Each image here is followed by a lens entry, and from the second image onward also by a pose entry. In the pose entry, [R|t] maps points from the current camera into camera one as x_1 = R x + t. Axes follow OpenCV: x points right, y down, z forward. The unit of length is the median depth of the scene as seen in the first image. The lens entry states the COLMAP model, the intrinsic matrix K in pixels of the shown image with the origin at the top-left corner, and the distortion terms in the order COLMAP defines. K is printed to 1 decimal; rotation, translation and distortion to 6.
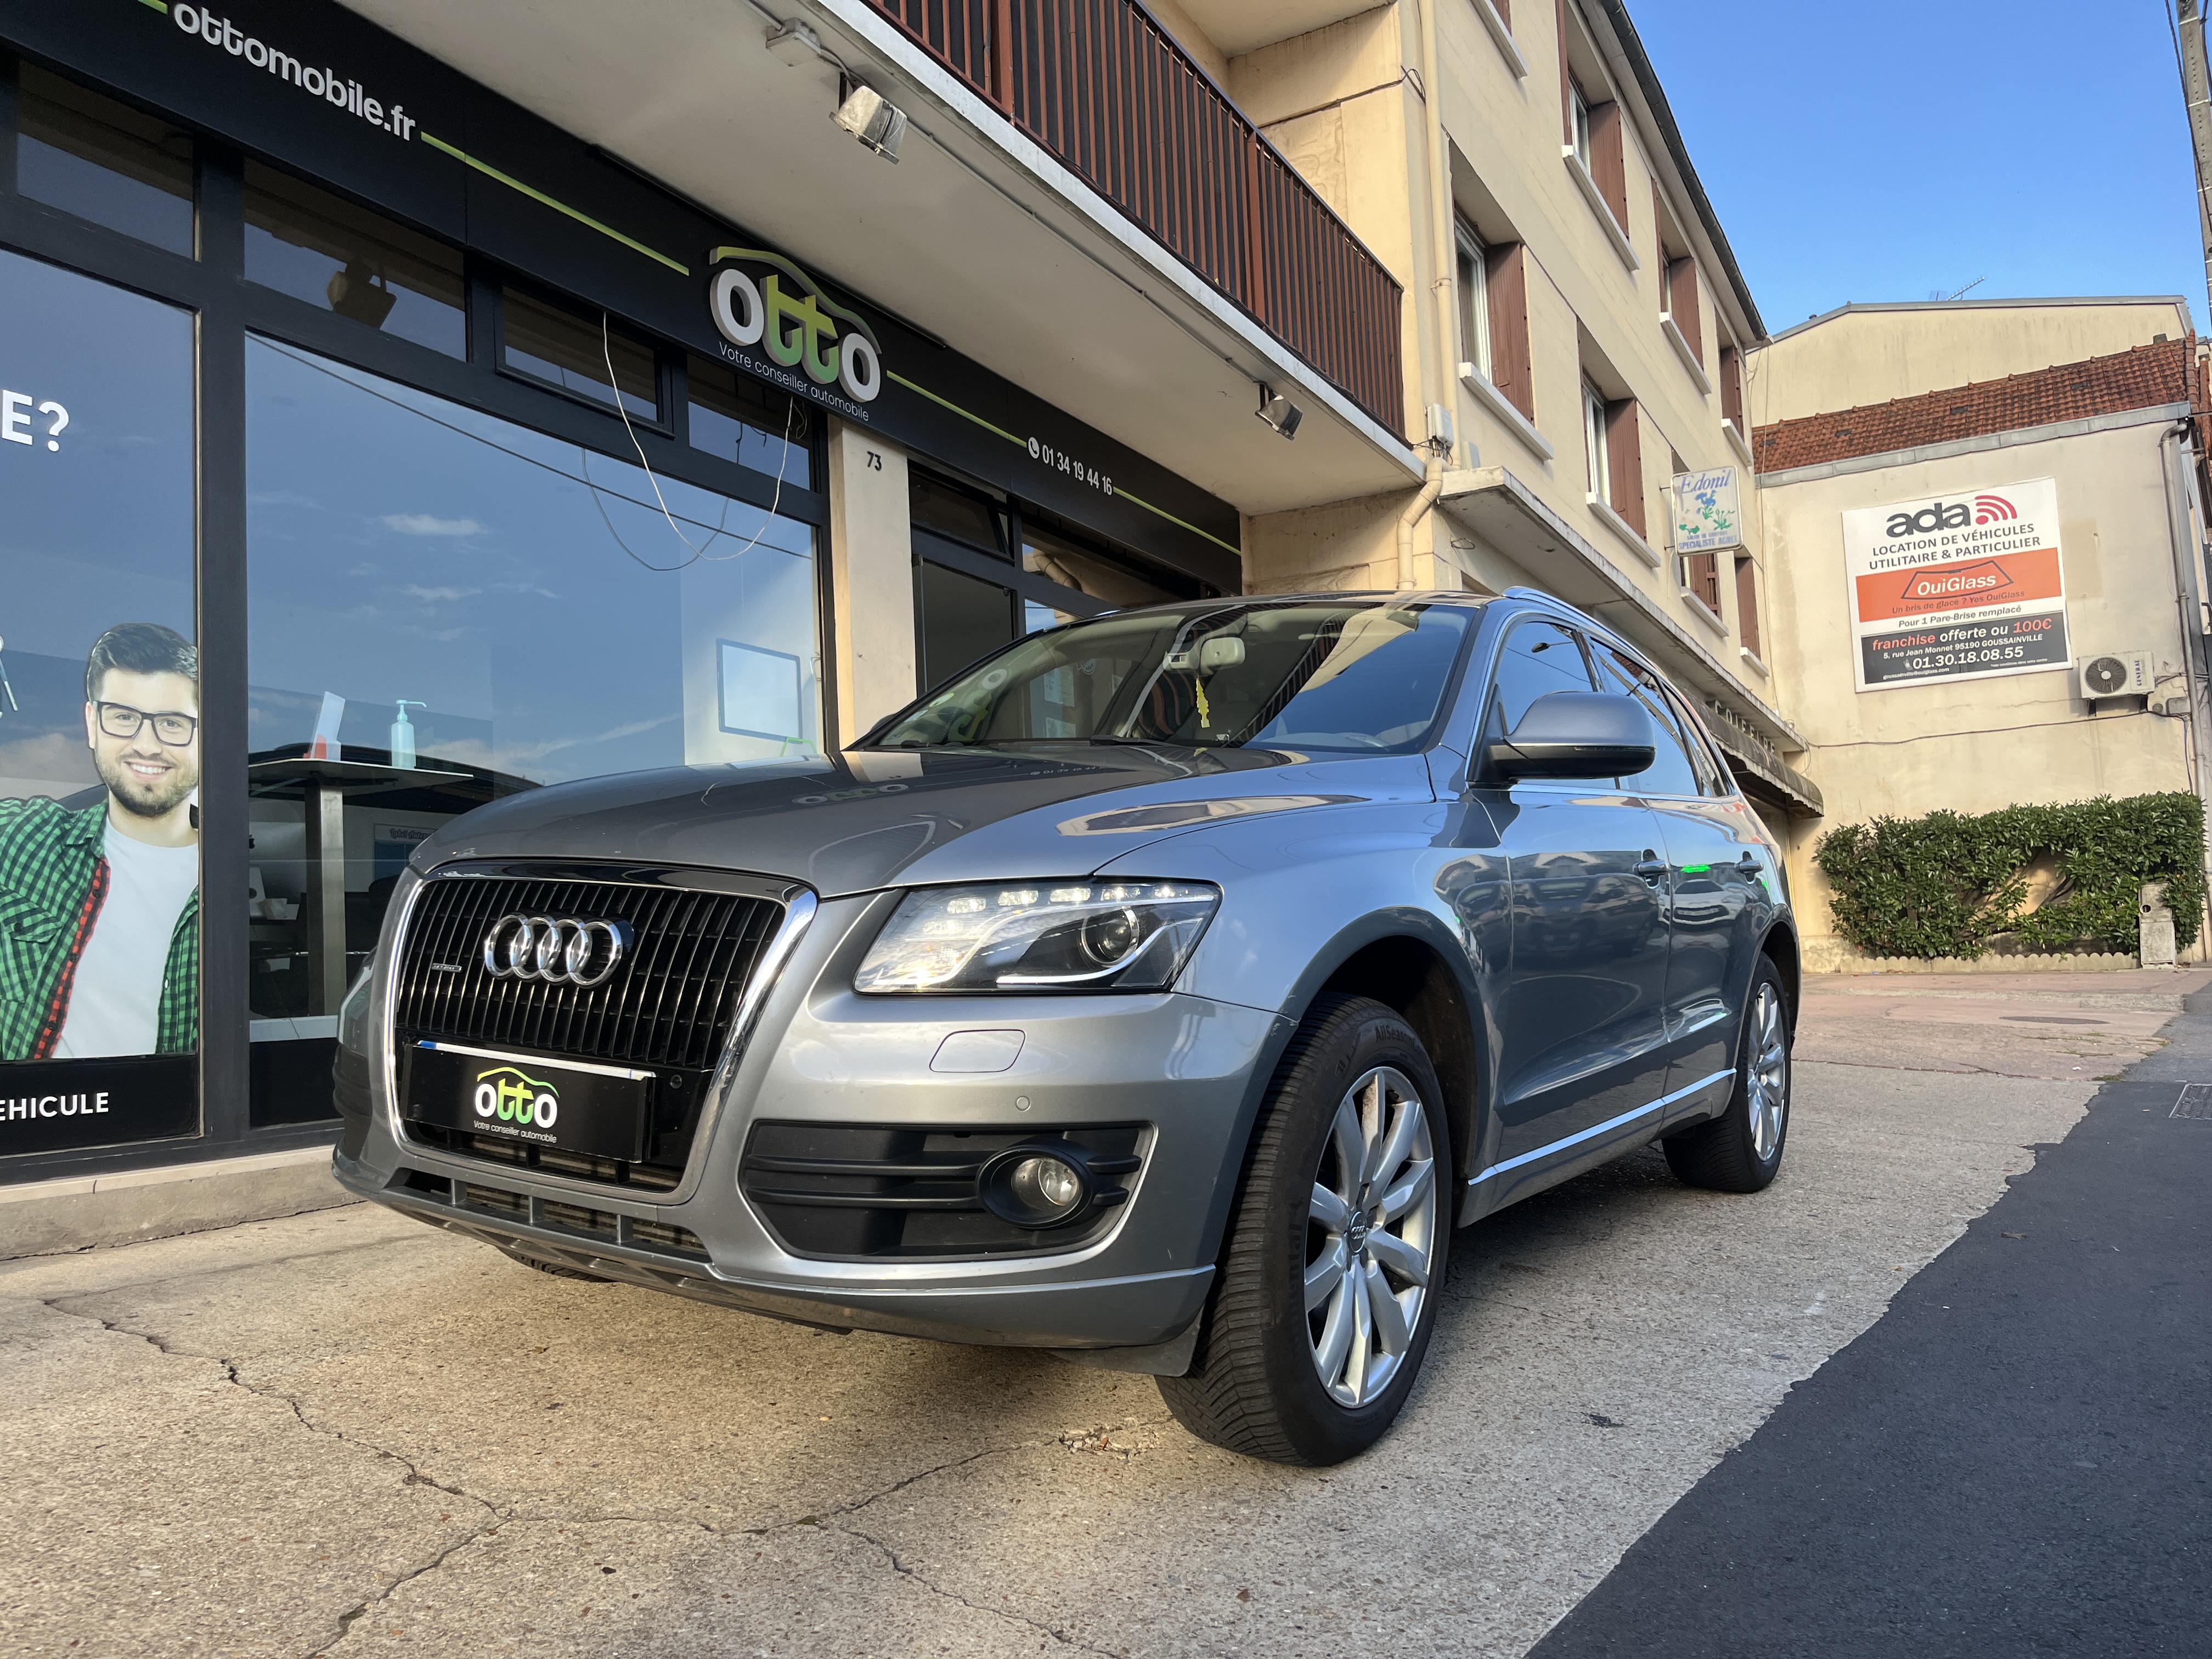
lens RADIAL K [[1691.1, 0, 1097.1], [0, 1691.1, 829.9], [0, 0, 1]] dist [0.090585, -0.129139]
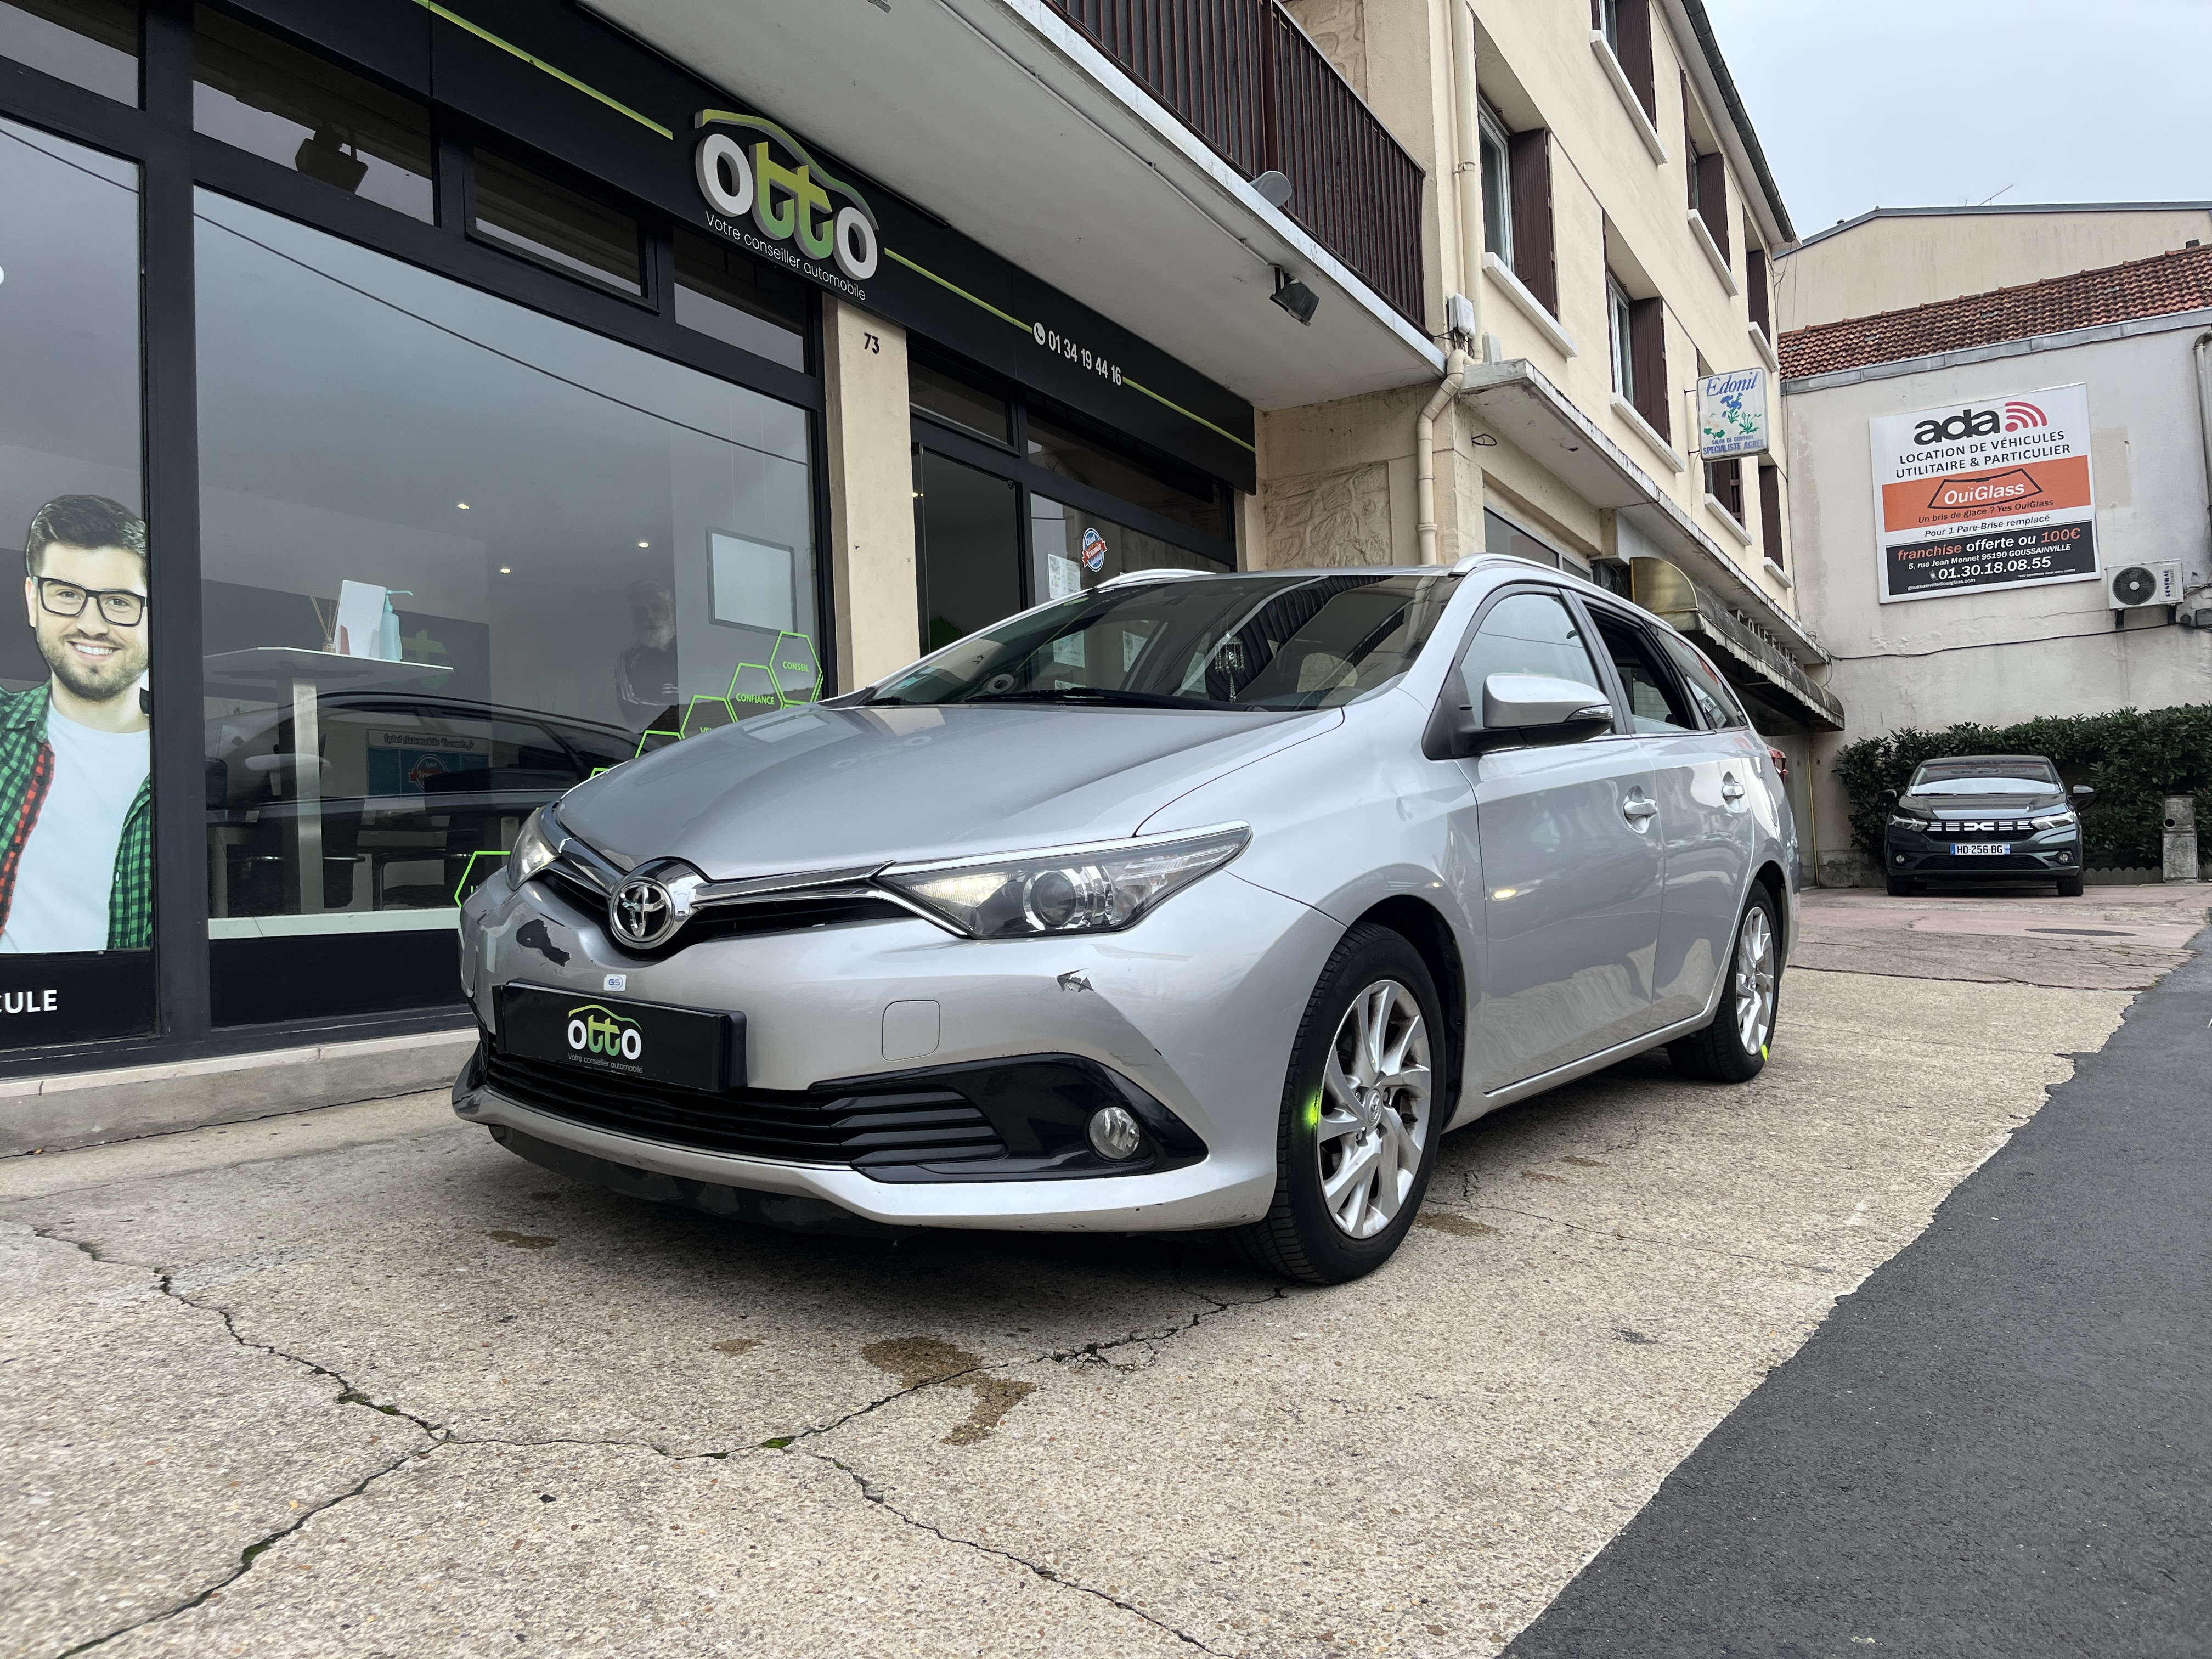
lens RADIAL K [[1684.6, 0, 1103.9], [0, 1684.6, 812.7], [0, 0, 1]] dist [0.091283, -0.126663]
pose [[0.999988, 0.001323, -0.004611, 0.004404], [-0.001149, 0.999302, 0.037348, 0.010988], [0.004657, -0.037342, 0.999292, 0.035238]]
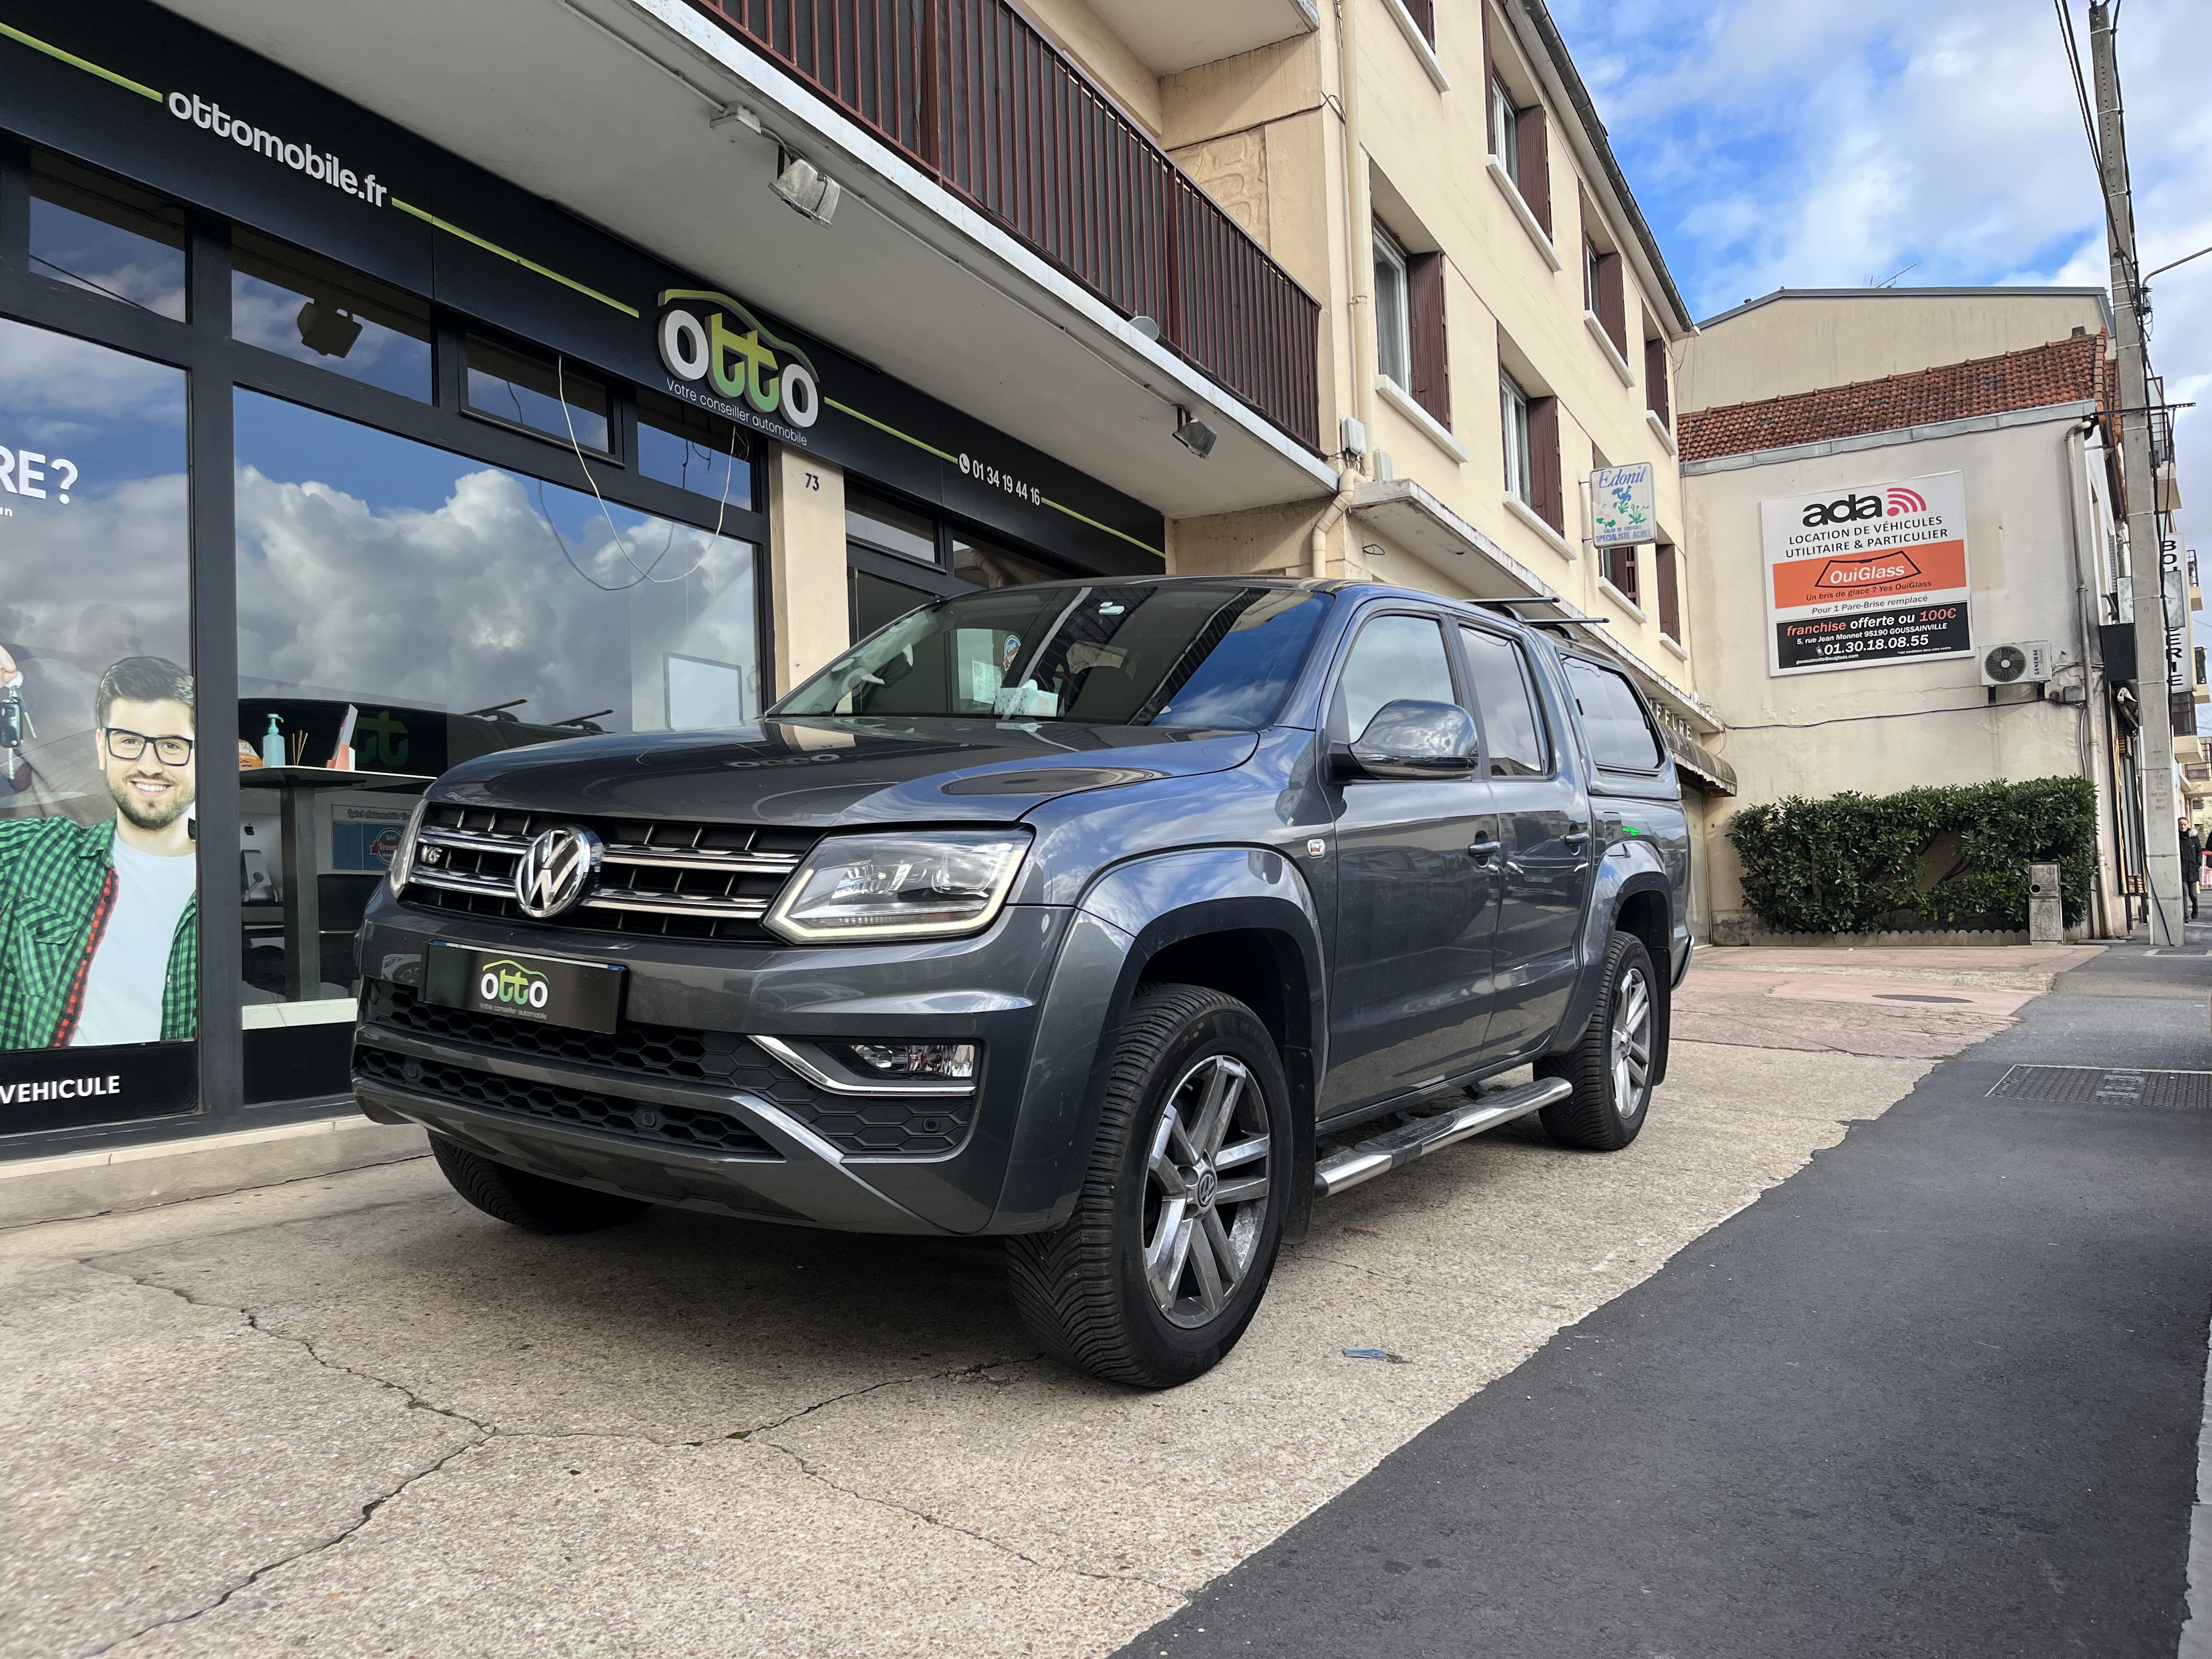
lens RADIAL K [[1697.7, 0, 1099.8], [0, 1697.7, 838.2], [0, 0, 1]] dist [0.078083, -0.103957]
pose [[0.999493, 0.009327, 0.030445, 0.019186], [-0.010207, 0.999530, 0.028893, -0.024767], [-0.030162, -0.029189, 0.999119, -0.085123]]
